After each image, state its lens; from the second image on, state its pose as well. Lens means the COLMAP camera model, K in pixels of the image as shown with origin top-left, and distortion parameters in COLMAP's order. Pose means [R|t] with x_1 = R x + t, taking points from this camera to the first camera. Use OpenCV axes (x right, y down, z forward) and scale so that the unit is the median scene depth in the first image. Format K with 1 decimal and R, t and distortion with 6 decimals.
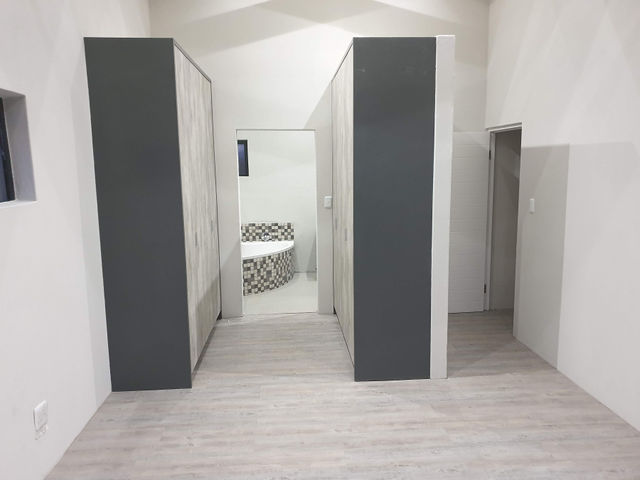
lens RADIAL K [[501.6, 0, 320.0], [0, 501.6, 240.0], [0, 0, 1]] dist [0.032934, -0.054383]
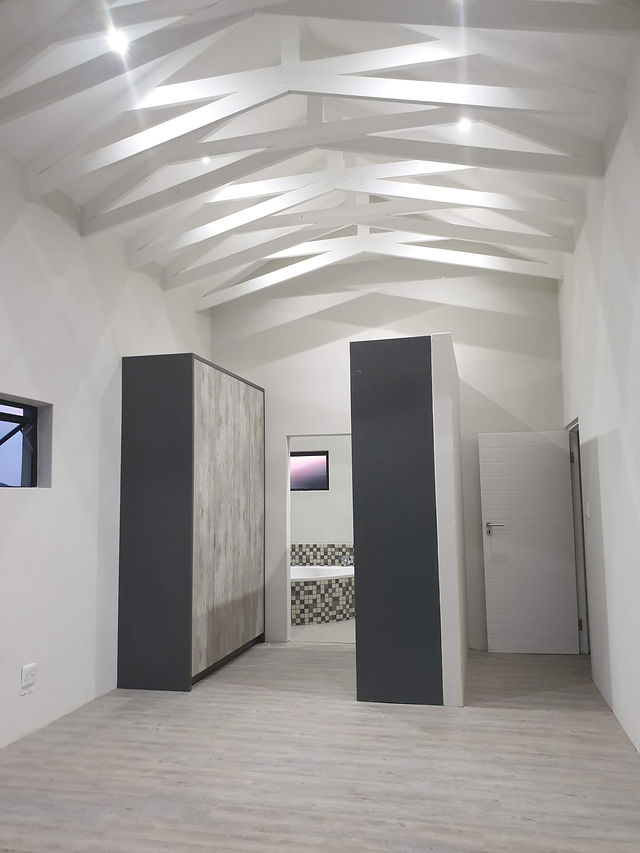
lens RADIAL K [[668.6, 0, 320.0], [0, 668.6, 426.5], [0, 0, 1]] dist [0.032934, -0.054383]
pose [[0.957962, -0.030466, -0.285274, 0.367767], [-0.041601, 0.969086, -0.243190, 0.102977], [0.283864, 0.244834, 0.927080, -0.249090]]
